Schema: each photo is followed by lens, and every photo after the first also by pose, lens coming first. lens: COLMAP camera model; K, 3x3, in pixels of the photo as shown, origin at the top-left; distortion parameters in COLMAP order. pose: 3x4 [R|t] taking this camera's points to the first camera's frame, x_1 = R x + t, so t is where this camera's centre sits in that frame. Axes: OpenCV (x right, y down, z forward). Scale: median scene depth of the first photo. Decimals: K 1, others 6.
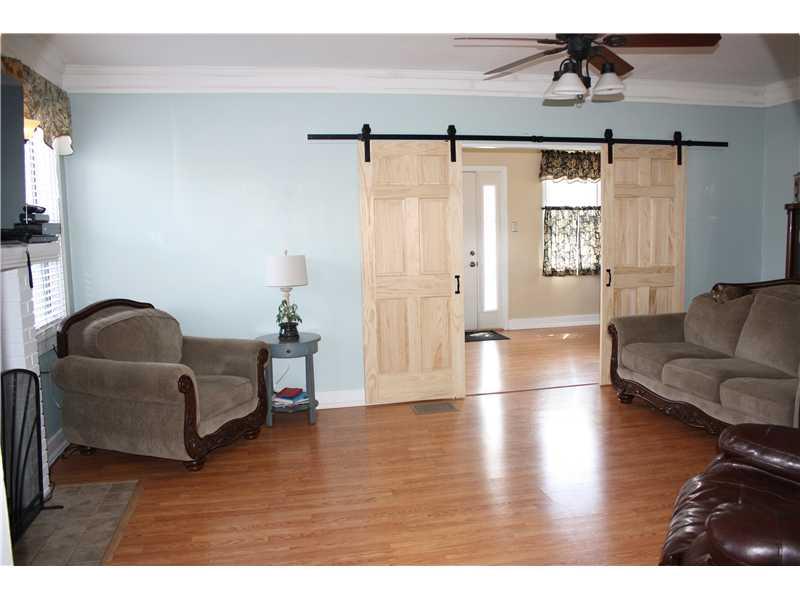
lens RADIAL K [[691.9, 0, 400.0], [0, 691.9, 300.0], [0, 0, 1]] dist [-0.138658, 0.128623]
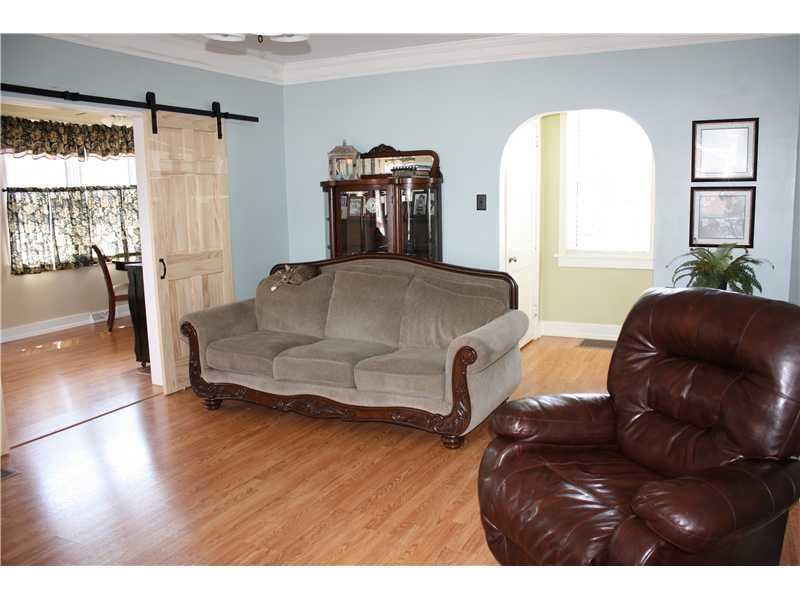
lens RADIAL K [[691.9, 0, 400.0], [0, 691.9, 300.0], [0, 0, 1]] dist [-0.138658, 0.128623]
pose [[0.629353, -0.114277, 0.768671, -0.112684], [0.097202, 0.992937, 0.068034, -0.015675], [-0.771016, 0.031899, 0.636016, 0.160774]]
